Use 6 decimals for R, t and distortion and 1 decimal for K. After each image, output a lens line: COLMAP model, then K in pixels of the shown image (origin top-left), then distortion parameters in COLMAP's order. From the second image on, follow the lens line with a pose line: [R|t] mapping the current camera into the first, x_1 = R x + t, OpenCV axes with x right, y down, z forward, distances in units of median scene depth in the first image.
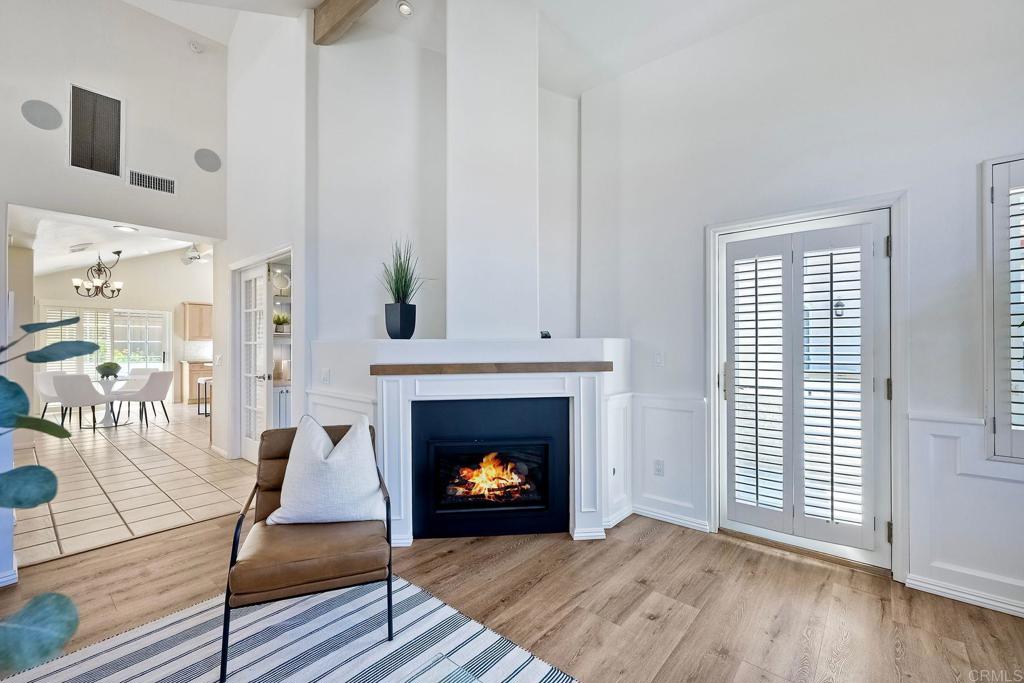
lens RADIAL K [[430.4, 0, 514.3], [0, 430.4, 344.6], [0, 0, 1]] dist [0.002014, 0.000237]
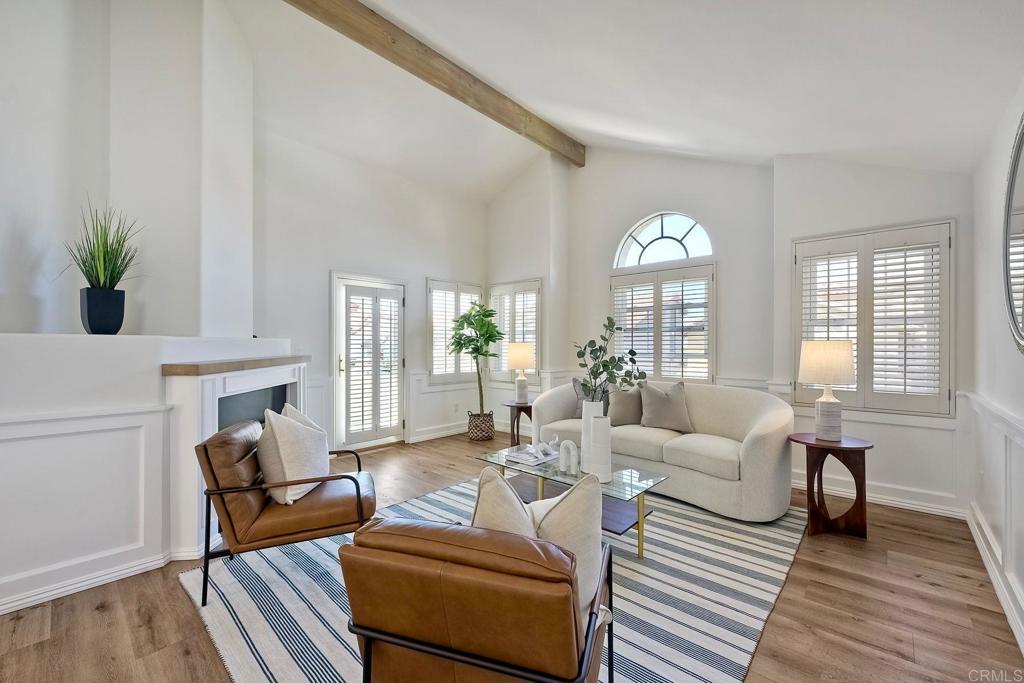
lens RADIAL K [[415.4, 0, 511.8], [0, 415.4, 344.7], [0, 0, 1]] dist [-0.000358, -0.000204]
pose [[0.034144, 0.002498, 0.999414, -1.137427], [-0.003226, 0.999992, -0.002389, 0.005411], [-0.999412, -0.003142, 0.034152, 0.284025]]
